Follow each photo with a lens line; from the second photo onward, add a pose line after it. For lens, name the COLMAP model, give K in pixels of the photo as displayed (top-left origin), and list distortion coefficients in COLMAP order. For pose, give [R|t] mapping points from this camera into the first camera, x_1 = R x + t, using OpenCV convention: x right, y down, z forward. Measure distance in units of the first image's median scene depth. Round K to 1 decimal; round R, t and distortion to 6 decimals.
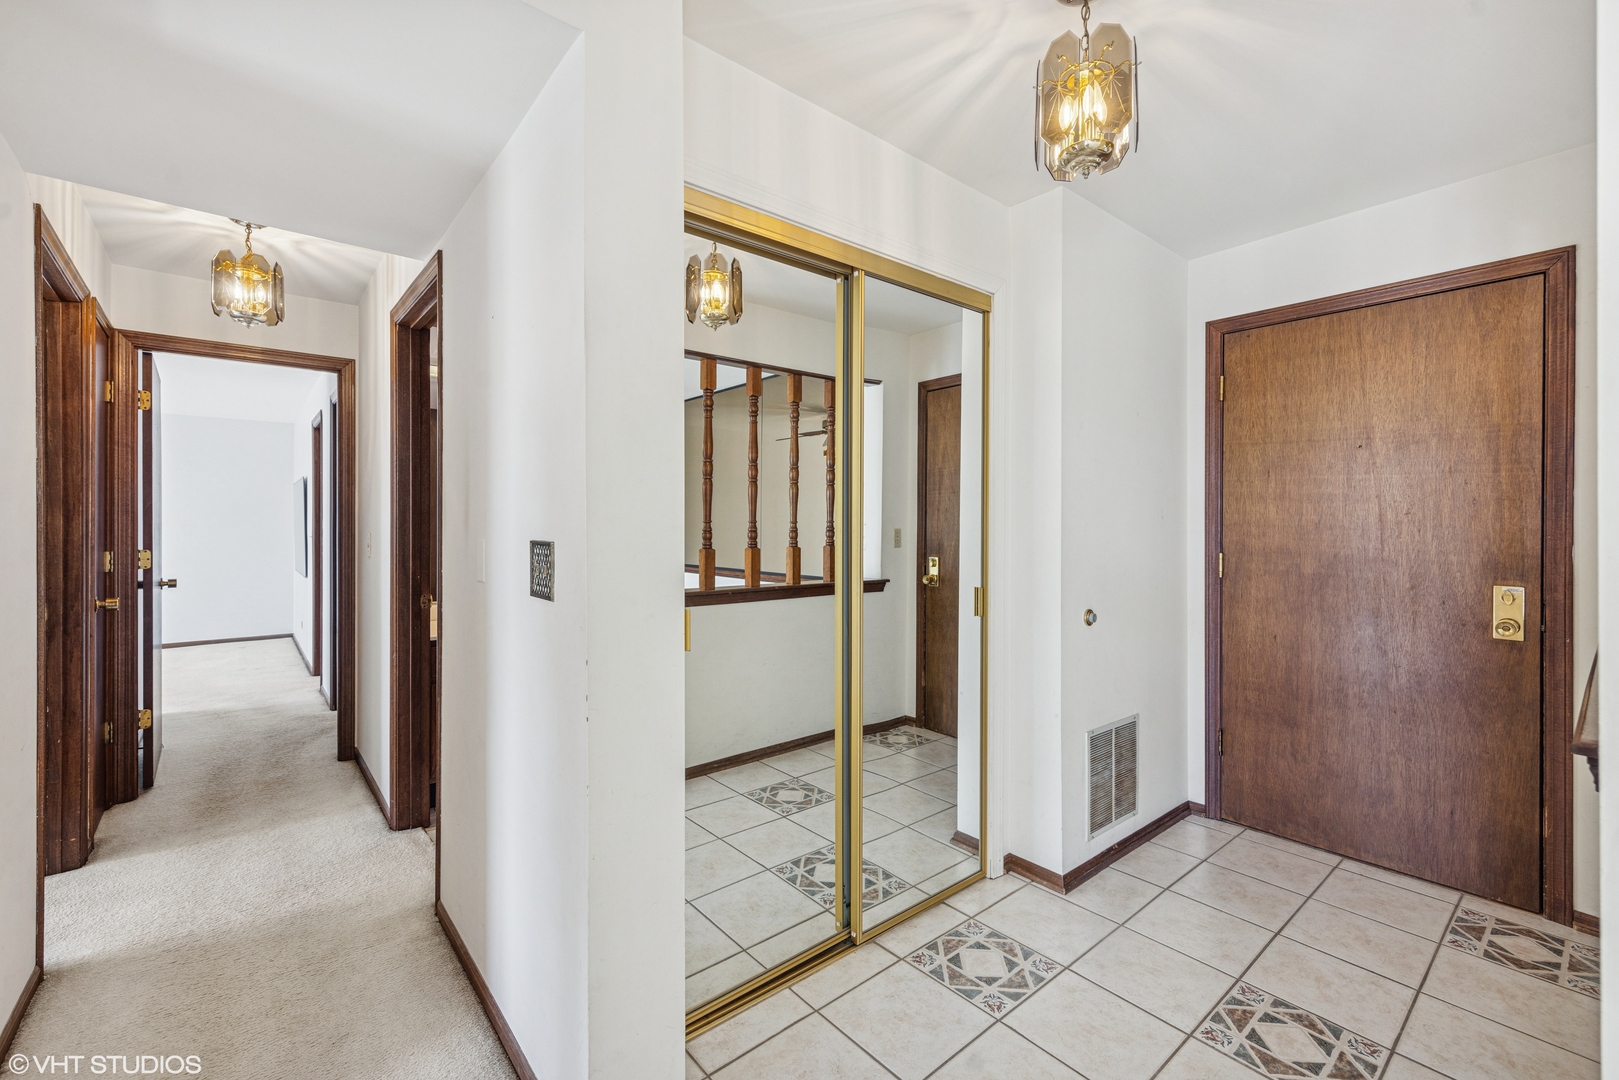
lens RADIAL K [[702.6, 0, 802.8], [0, 702.6, 532.2], [0, 0, 1]] dist [0.002692, 0.000057]
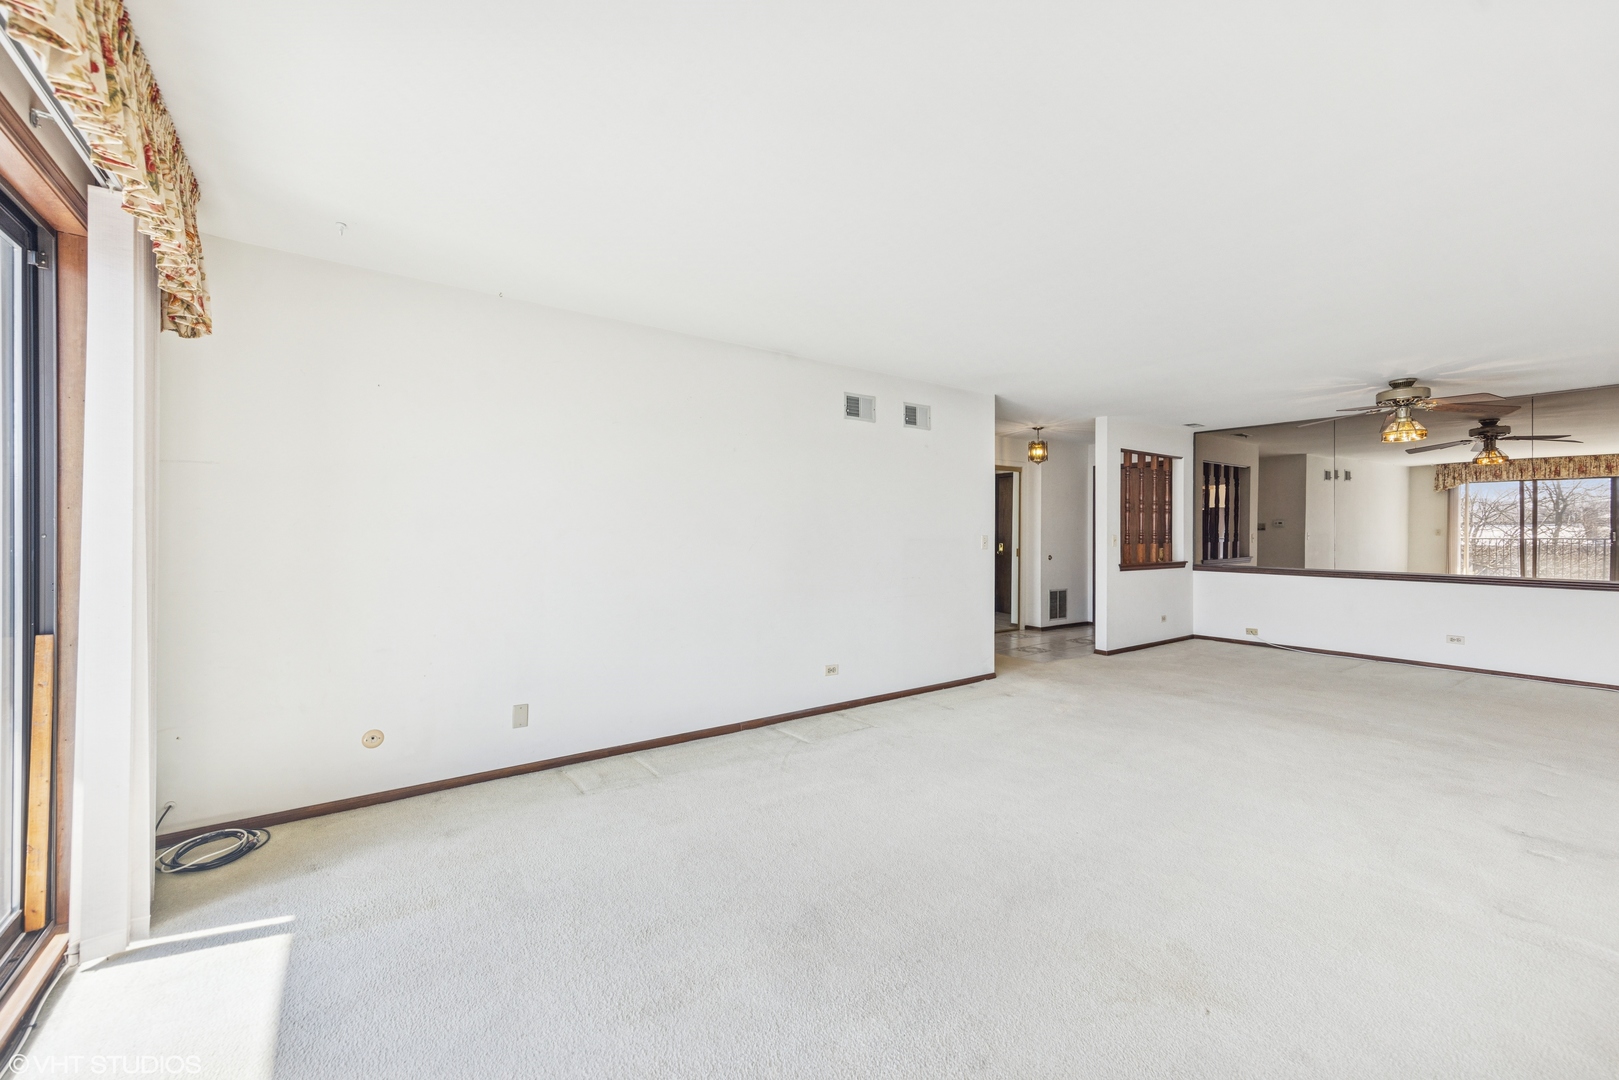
lens RADIAL K [[641.1, 0, 814.9], [0, 641.1, 534.3], [0, 0, 1]] dist [-0.001633, -0.000017]
pose [[0.997167, 0.005897, -0.074990, -0.518476], [-0.006009, 0.999981, -0.001261, 0.015908], [0.074981, 0.001708, 0.997183, -2.256194]]
